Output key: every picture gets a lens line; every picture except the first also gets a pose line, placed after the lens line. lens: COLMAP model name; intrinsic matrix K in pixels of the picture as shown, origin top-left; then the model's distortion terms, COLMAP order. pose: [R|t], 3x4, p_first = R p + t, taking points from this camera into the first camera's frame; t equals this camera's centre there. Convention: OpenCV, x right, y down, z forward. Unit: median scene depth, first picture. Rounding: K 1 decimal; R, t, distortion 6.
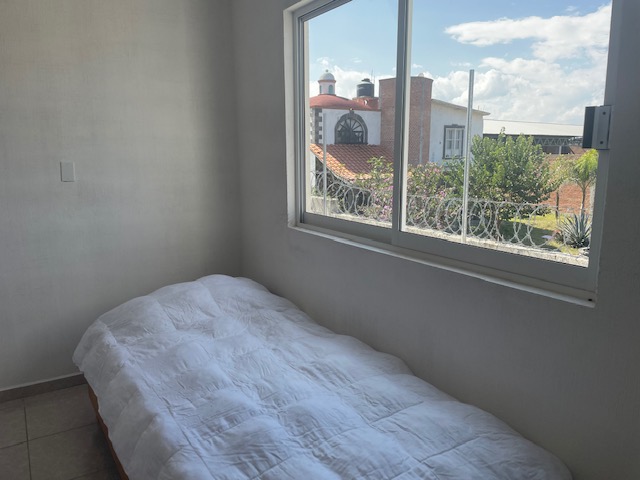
lens RADIAL K [[482.5, 0, 318.6], [0, 482.5, 236.8], [0, 0, 1]] dist [0.005409, -0.001882]
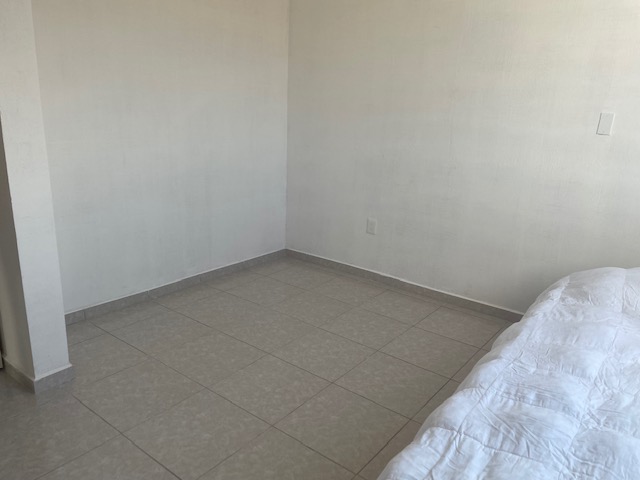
lens RADIAL K [[482.5, 0, 318.3], [0, 482.5, 243.4], [0, 0, 1]] dist [0.005409, -0.001882]
pose [[0.321355, 0.280709, -0.904397, 0.365583], [-0.198577, 0.953795, 0.225481, -0.016360], [0.925904, 0.107133, 0.362250, 0.226762]]
